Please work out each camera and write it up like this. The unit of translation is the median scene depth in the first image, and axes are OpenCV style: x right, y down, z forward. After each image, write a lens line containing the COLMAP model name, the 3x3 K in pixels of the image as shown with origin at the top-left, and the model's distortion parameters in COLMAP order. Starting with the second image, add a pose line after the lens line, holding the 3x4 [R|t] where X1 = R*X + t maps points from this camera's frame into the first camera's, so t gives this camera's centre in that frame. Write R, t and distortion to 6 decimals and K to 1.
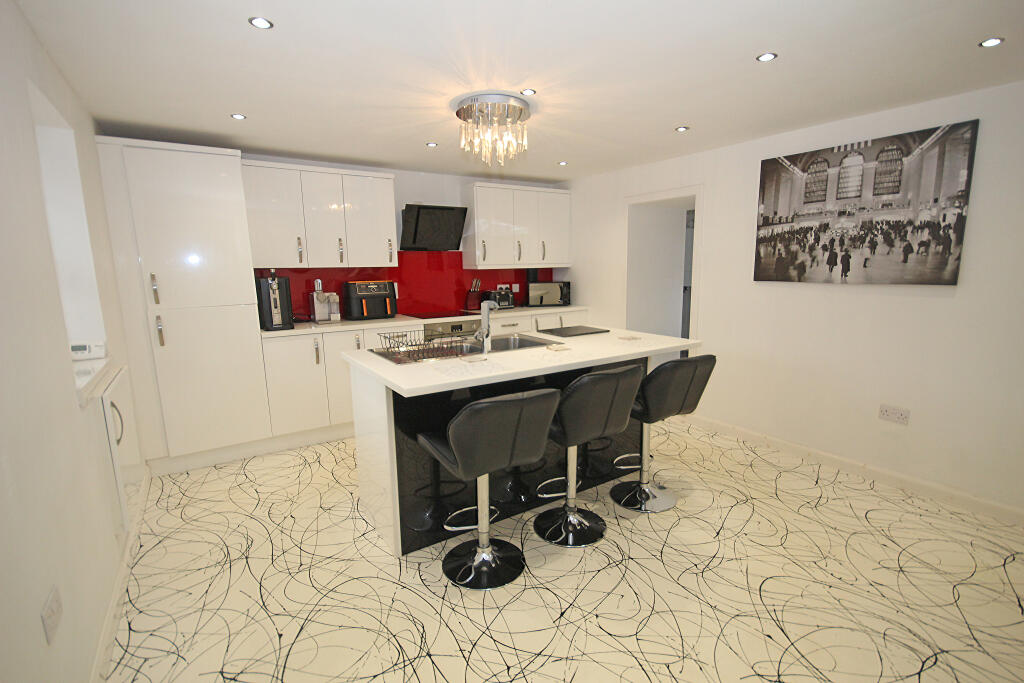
lens RADIAL K [[469.3, 0, 520.7], [0, 469.3, 342.0], [0, 0, 1]] dist [0.001879, -0.000502]
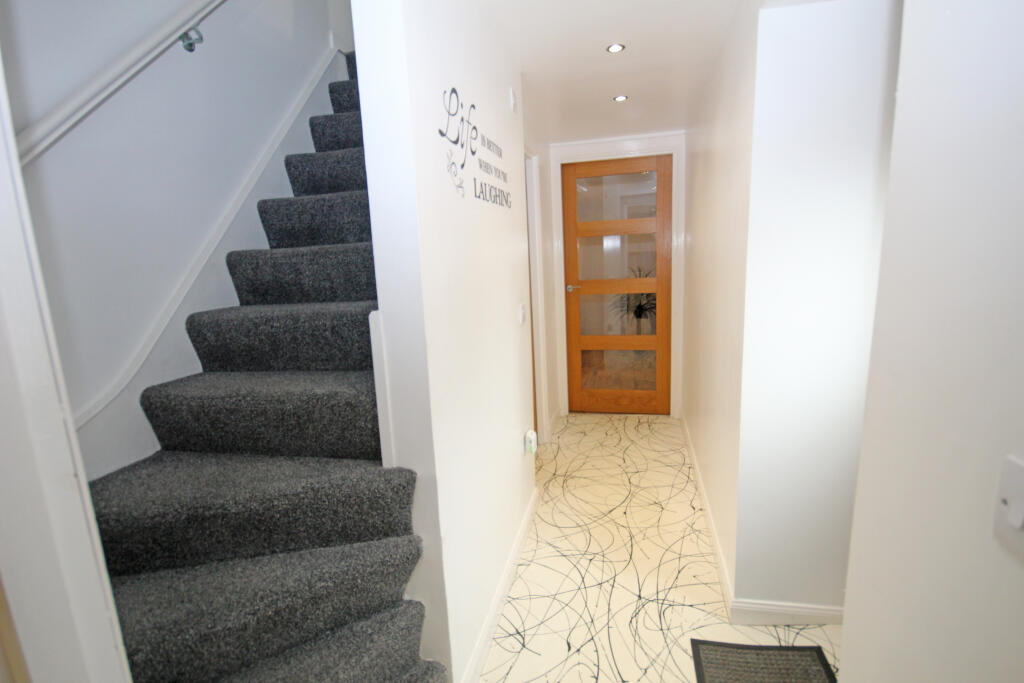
lens RADIAL K [[469.3, 0, 520.7], [0, 469.3, 342.0], [0, 0, 1]] dist [0.001879, -0.000502]
pose [[-0.678166, -0.087255, 0.729710, -1.047064], [0.173273, 0.945950, 0.274146, -0.226312], [-0.714190, 0.312355, -0.626392, 1.593456]]
